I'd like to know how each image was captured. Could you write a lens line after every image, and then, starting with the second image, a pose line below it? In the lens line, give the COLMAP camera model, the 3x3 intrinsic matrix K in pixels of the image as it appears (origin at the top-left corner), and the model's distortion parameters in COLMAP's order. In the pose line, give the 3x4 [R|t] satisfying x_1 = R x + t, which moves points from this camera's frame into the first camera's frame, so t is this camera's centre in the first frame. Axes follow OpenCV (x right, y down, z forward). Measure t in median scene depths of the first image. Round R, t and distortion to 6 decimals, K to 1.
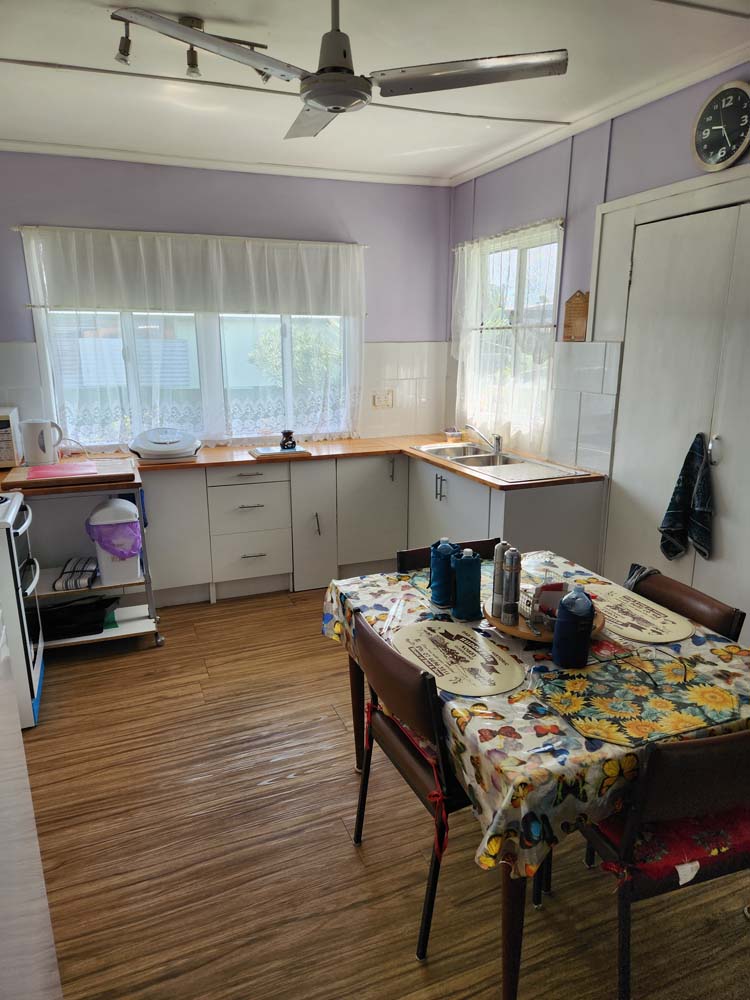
lens RADIAL K [[661.7, 0, 377.4], [0, 661.7, 510.3], [0, 0, 1]] dist [0.089164, -0.074150]
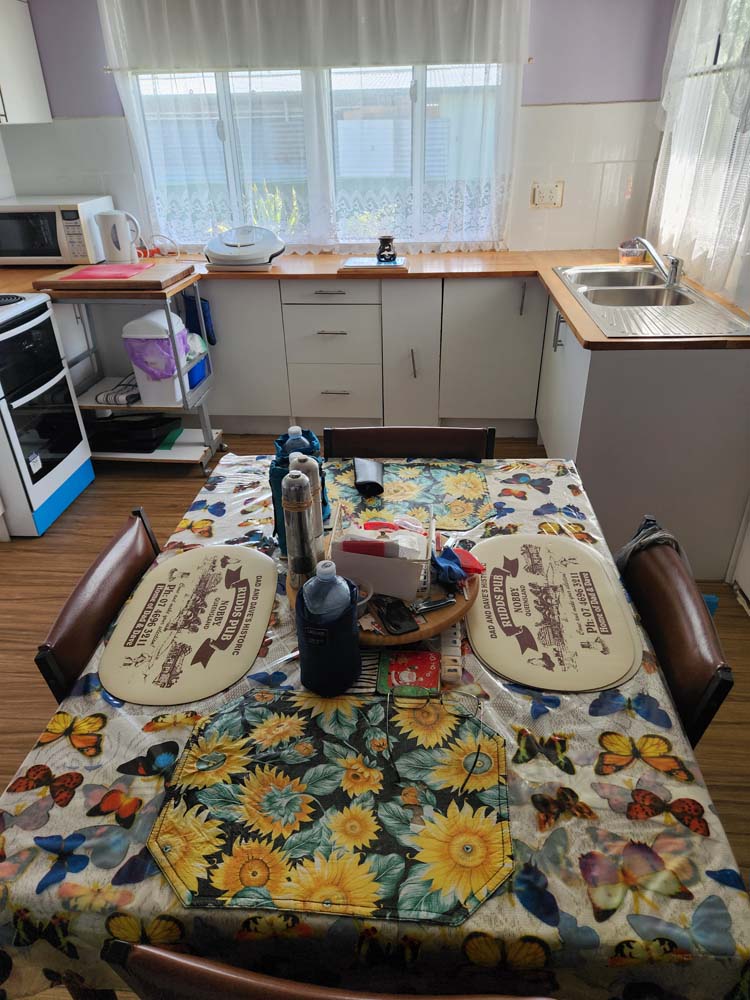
lens RADIAL K [[666.9, 0, 375.4], [0, 666.9, 504.6], [0, 0, 1]] dist [0.077002, -0.069462]
pose [[0.893974, 0.203413, -0.399292, 0.281661], [-0.092638, 0.955681, 0.279450, -0.047205], [0.438439, -0.212832, 0.873197, 0.284826]]
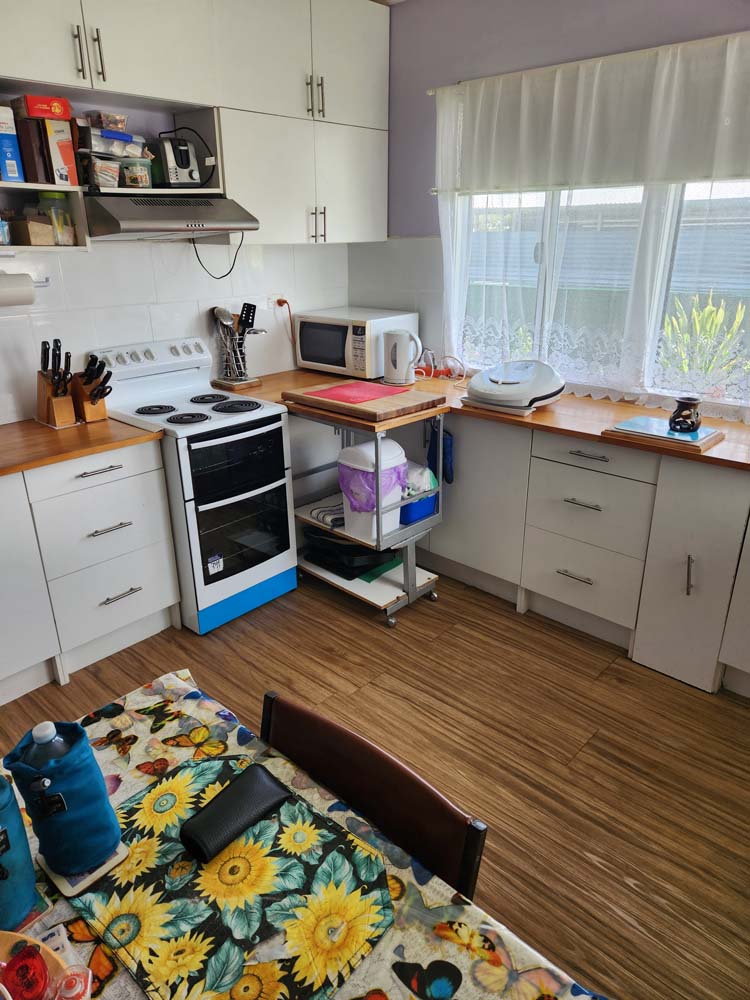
lens RADIAL K [[666.9, 0, 375.4], [0, 666.9, 504.6], [0, 0, 1]] dist [0.077002, -0.069462]
pose [[0.425684, 0.338774, -0.839062, 0.313114], [-0.224819, 0.937792, 0.264578, -0.154654], [0.876499, 0.076011, 0.475366, 0.611546]]
